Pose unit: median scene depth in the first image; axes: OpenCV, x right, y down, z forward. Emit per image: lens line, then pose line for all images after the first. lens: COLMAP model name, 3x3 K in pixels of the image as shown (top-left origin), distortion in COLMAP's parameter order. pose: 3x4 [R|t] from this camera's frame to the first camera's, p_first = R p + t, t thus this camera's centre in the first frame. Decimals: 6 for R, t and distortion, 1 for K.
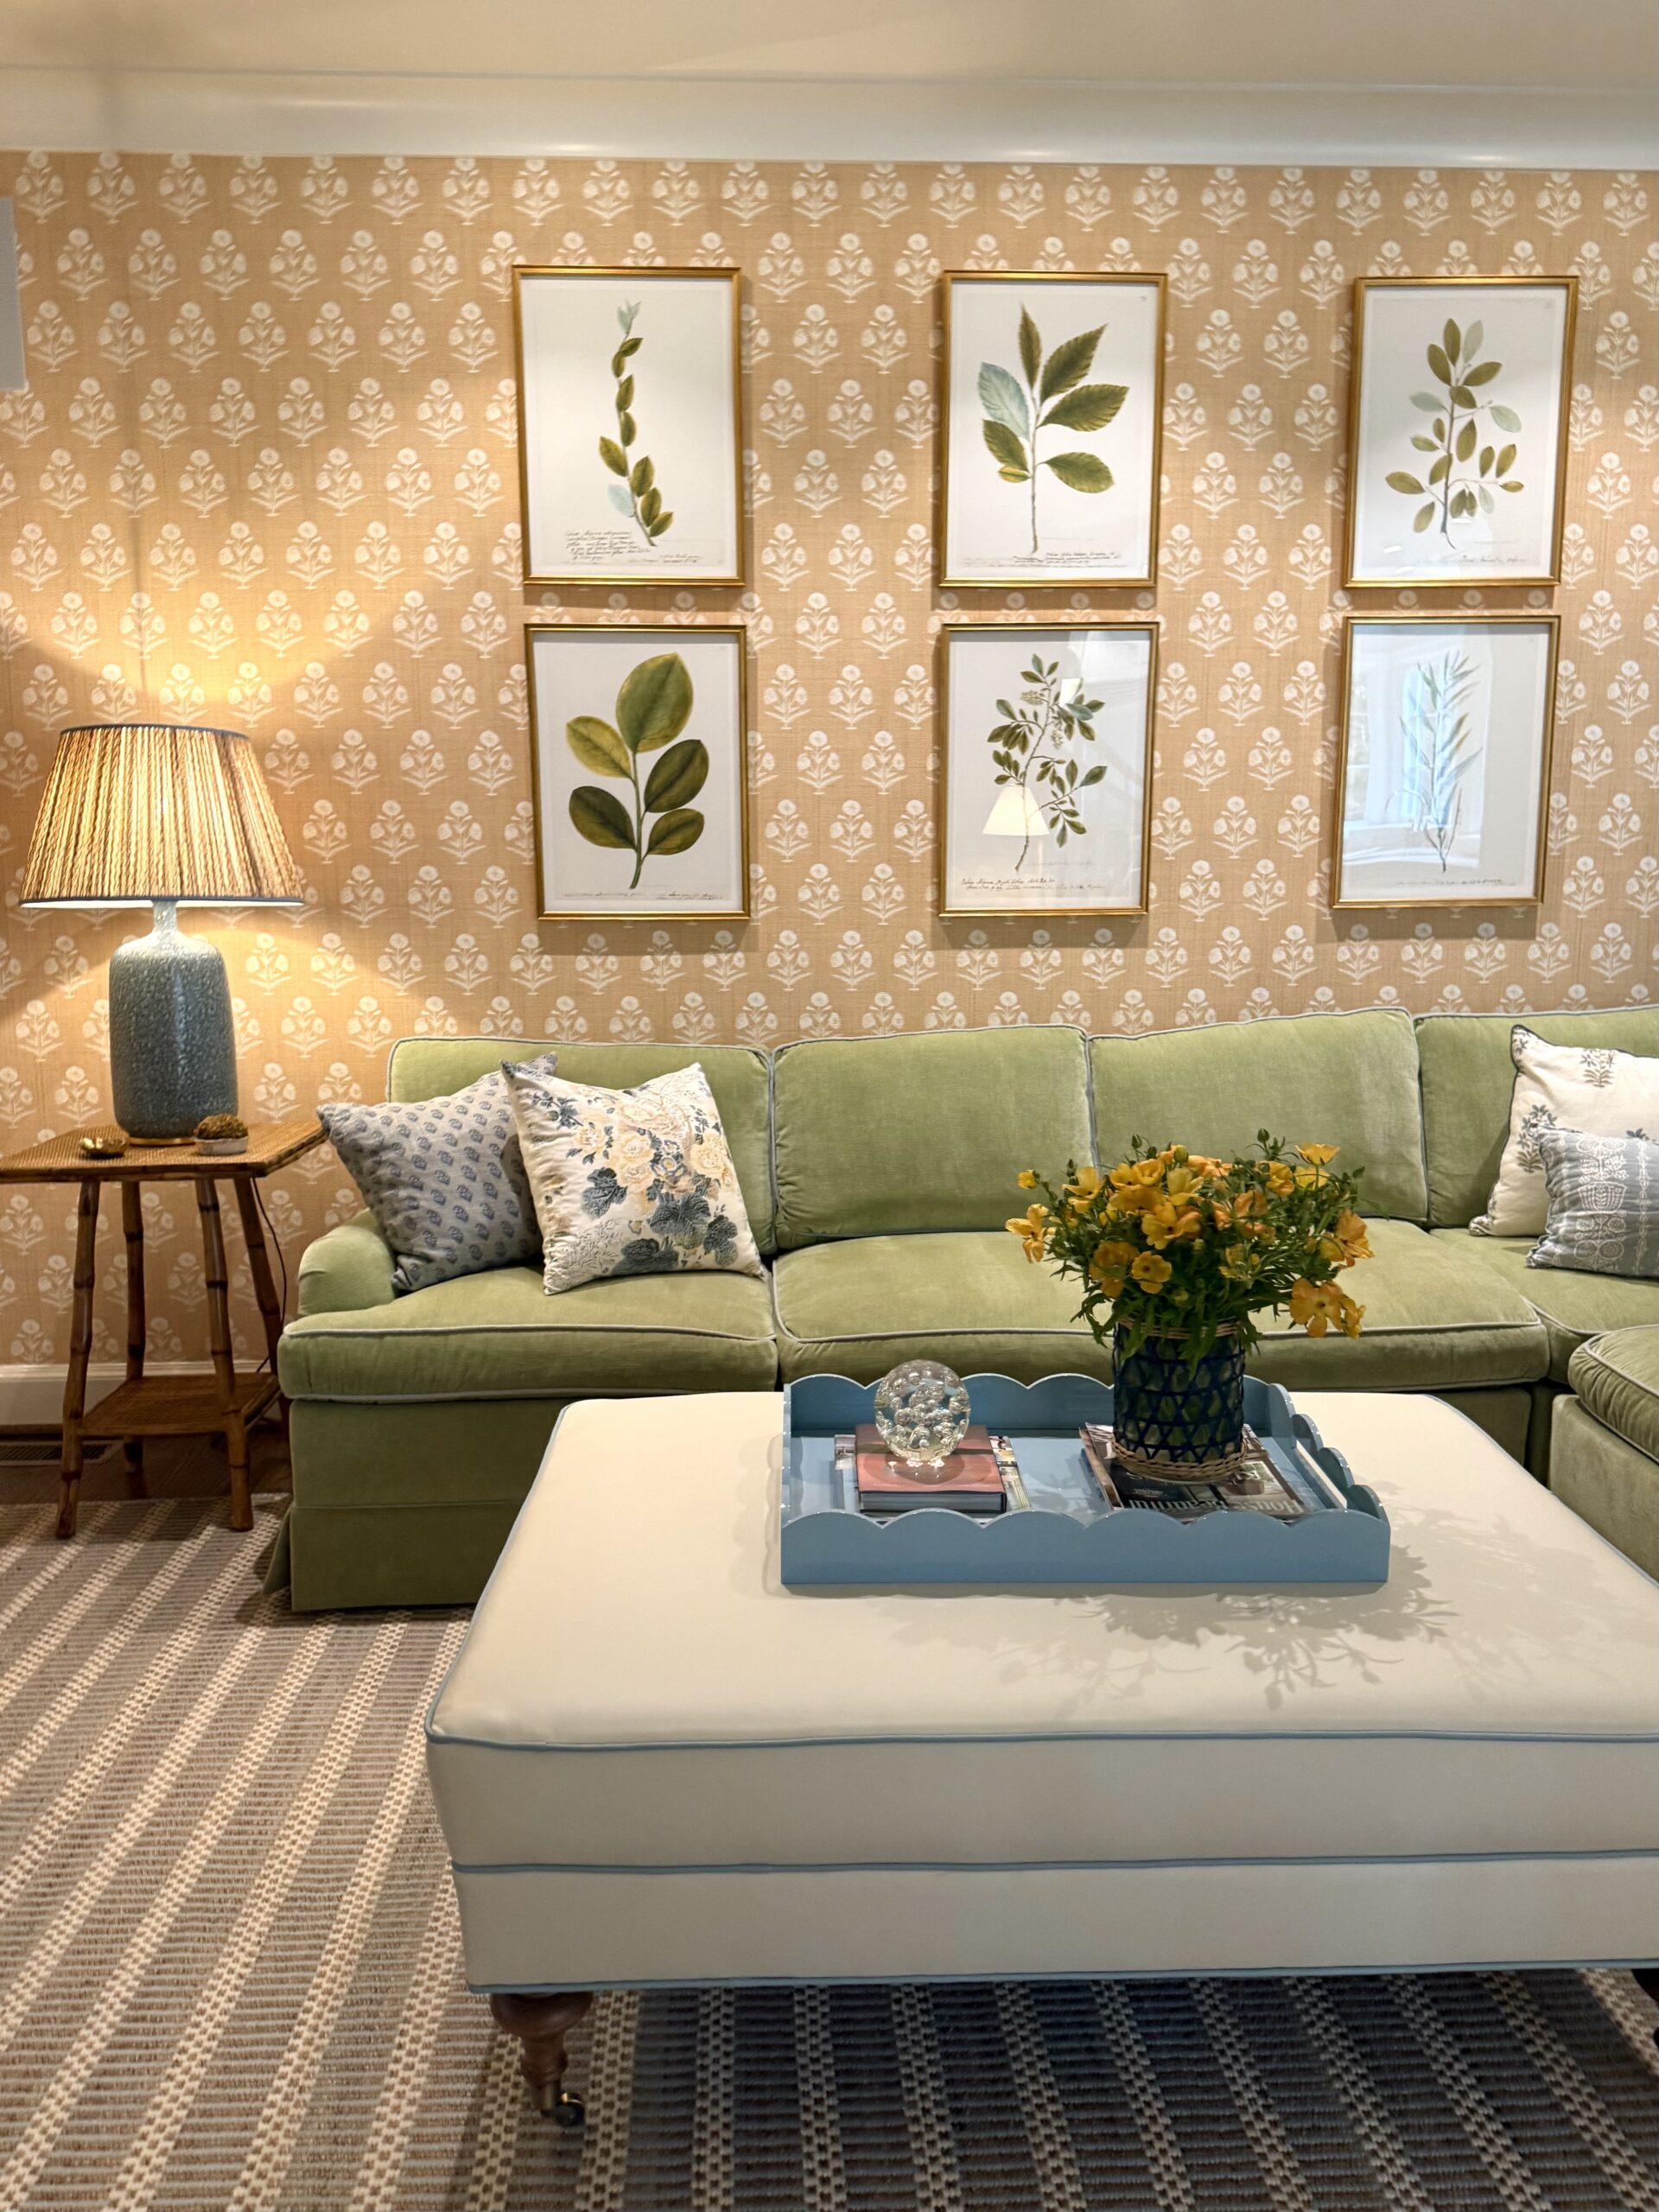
lens RADIAL K [[1823.5, 0, 829.5], [0, 1823.5, 1112.4], [0, 0, 1]] dist [-0.009660, 0.030063]
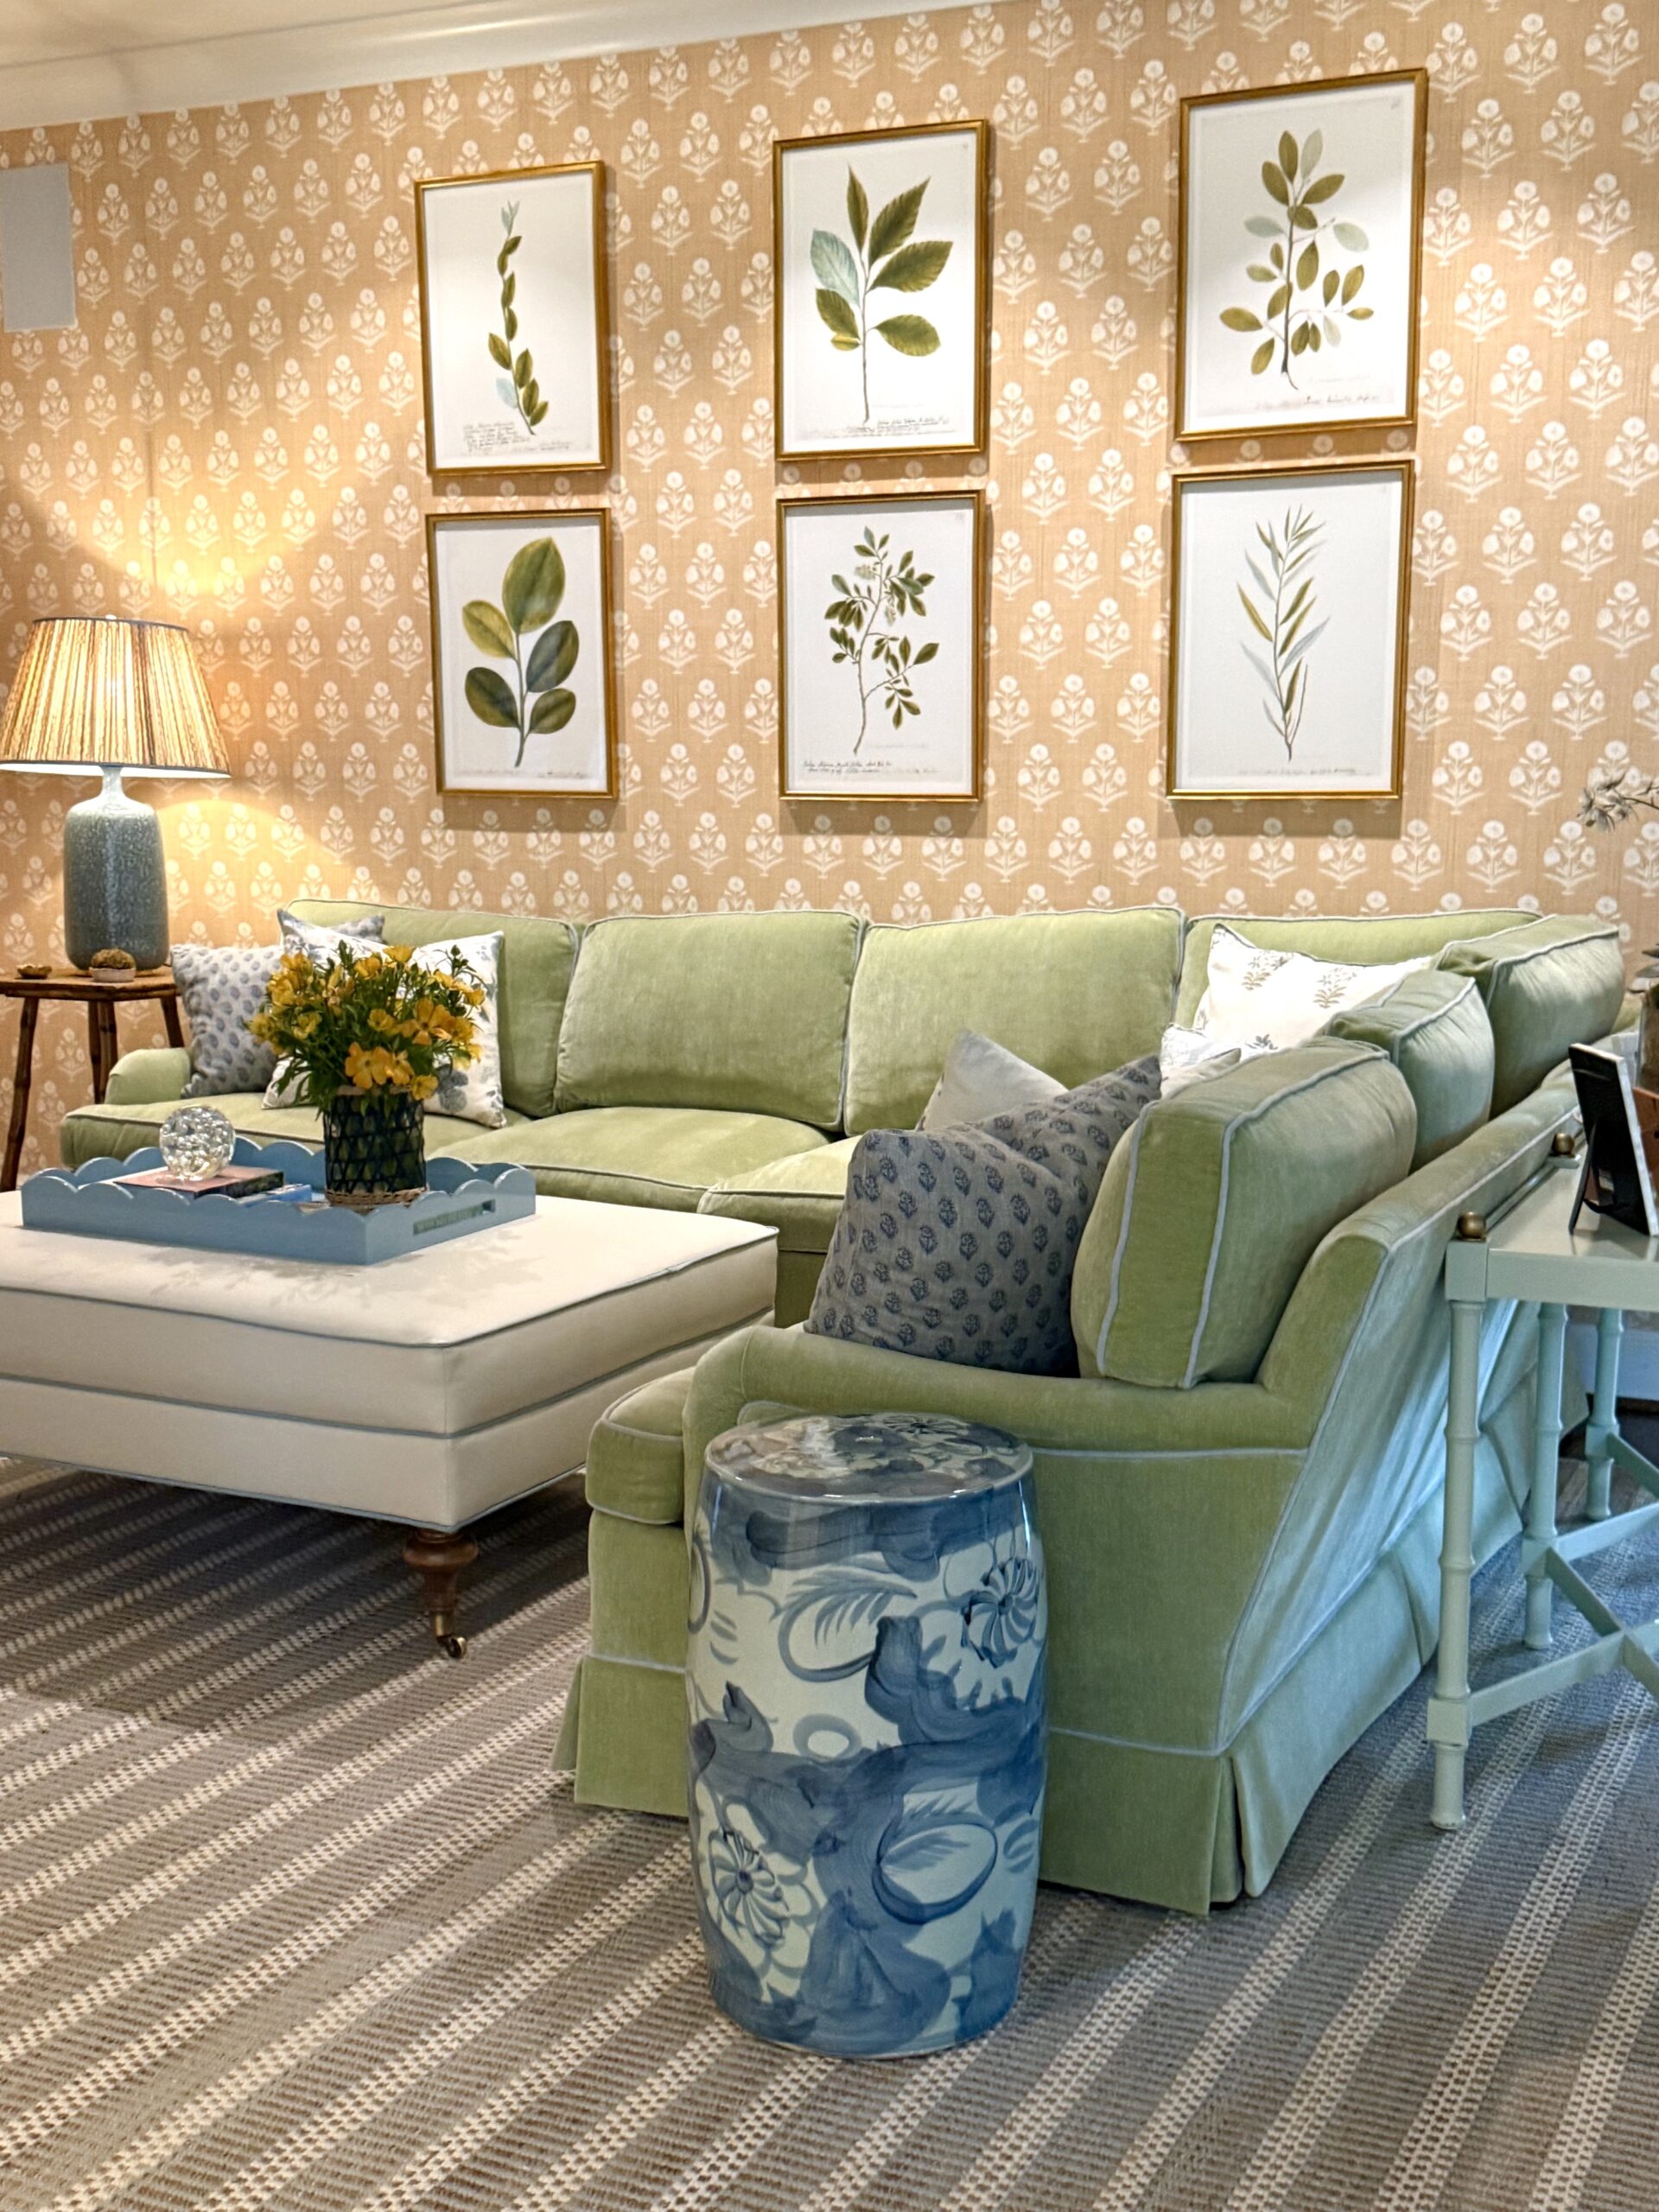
lens RADIAL K [[2349.0, 0, 835.1], [0, 2349.0, 1110.3], [0, 0, 1]] dist [0.038046, 0.000000]
pose [[0.889914, 0.077297, -0.449531, 0.685139], [-0.086387, 0.996262, 0.000292, 0.056811], [0.447873, 0.038574, 0.893265, -0.106422]]
